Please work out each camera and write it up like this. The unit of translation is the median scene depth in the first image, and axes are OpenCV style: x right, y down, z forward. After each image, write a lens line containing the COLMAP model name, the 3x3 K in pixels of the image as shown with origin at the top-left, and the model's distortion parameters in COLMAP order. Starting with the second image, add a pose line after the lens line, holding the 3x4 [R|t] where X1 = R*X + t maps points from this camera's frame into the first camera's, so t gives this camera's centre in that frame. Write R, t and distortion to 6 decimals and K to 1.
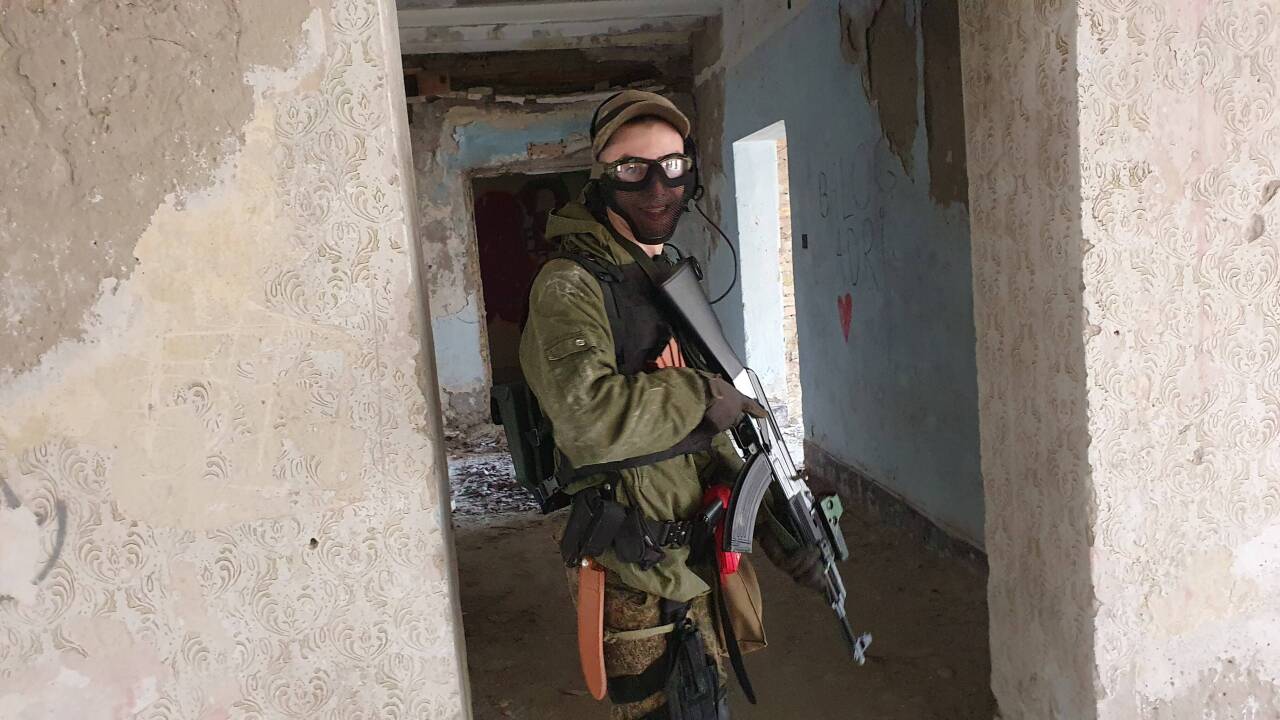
lens RADIAL K [[993.3, 0, 648.0], [0, 993.3, 386.6], [0, 0, 1]] dist [0.133096, -0.468170]
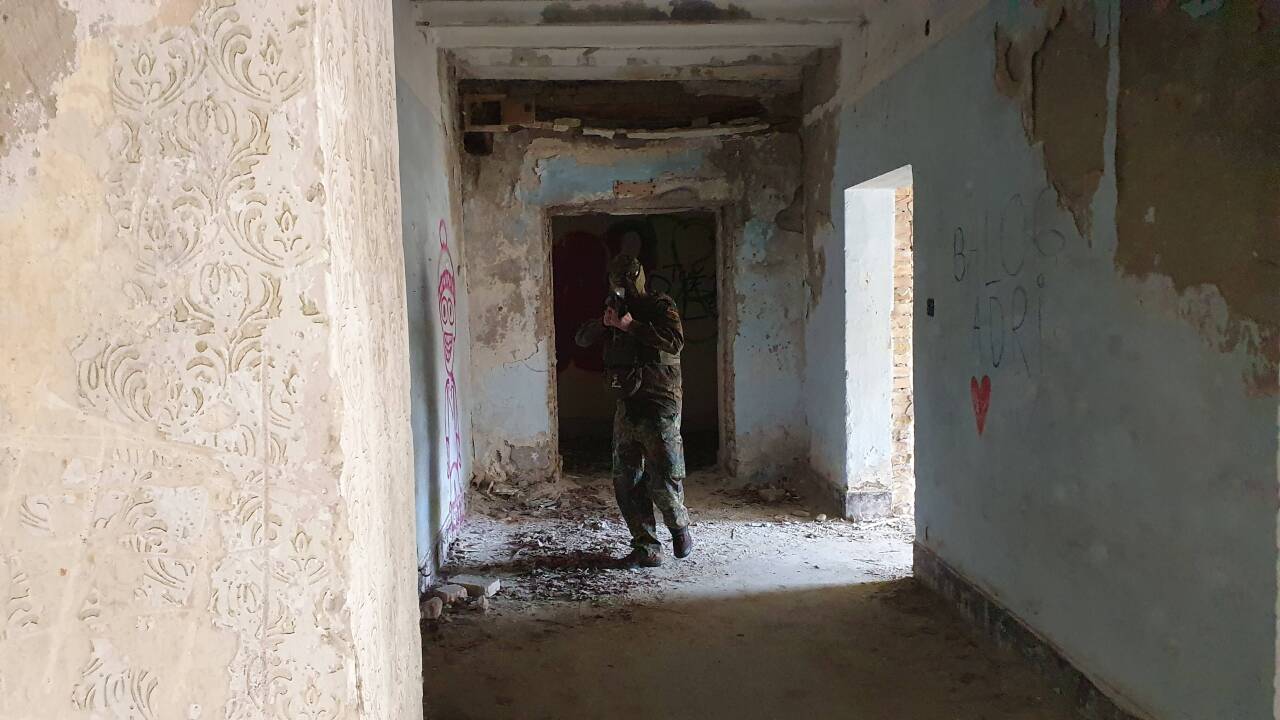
lens RADIAL K [[976.5, 0, 640.0], [0, 976.5, 360.0], [0, 0, 1]] dist [-0.002061, -0.006724]
pose [[0.993829, 0.062070, -0.091932, -0.006397], [-0.068200, 0.995545, -0.065110, -0.030121], [0.087481, 0.070978, 0.993634, 0.160738]]
